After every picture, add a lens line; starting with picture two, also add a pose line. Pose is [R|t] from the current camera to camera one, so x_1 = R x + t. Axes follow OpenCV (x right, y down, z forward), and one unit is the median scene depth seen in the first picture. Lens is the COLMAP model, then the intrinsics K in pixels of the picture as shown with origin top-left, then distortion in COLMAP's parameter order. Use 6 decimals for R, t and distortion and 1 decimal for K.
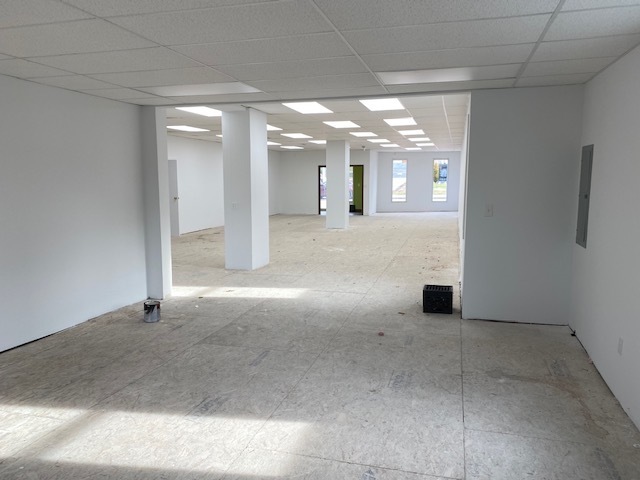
lens RADIAL K [[476.5, 0, 322.8], [0, 476.5, 242.6], [0, 0, 1]] dist [0.000934, -0.006462]
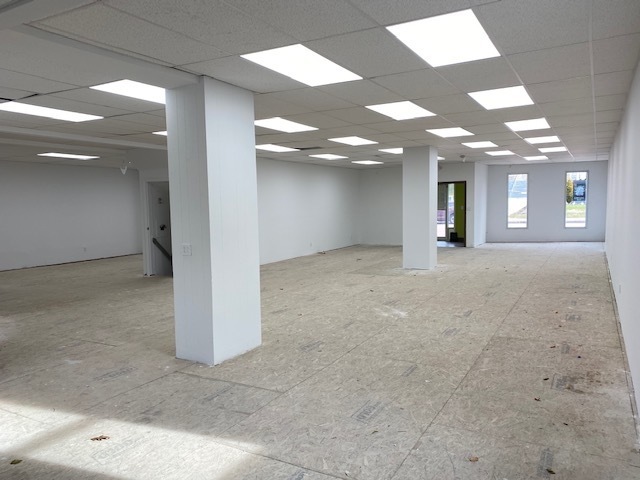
lens RADIAL K [[476.5, 0, 315.1], [0, 476.5, 237.9], [0, 0, 1]] dist [0.000934, -0.006462]
pose [[0.966982, 0.003823, -0.254817, 0.045368], [-0.018135, 0.998385, -0.053839, -0.026131], [0.254200, 0.056682, 0.965489, 0.197190]]
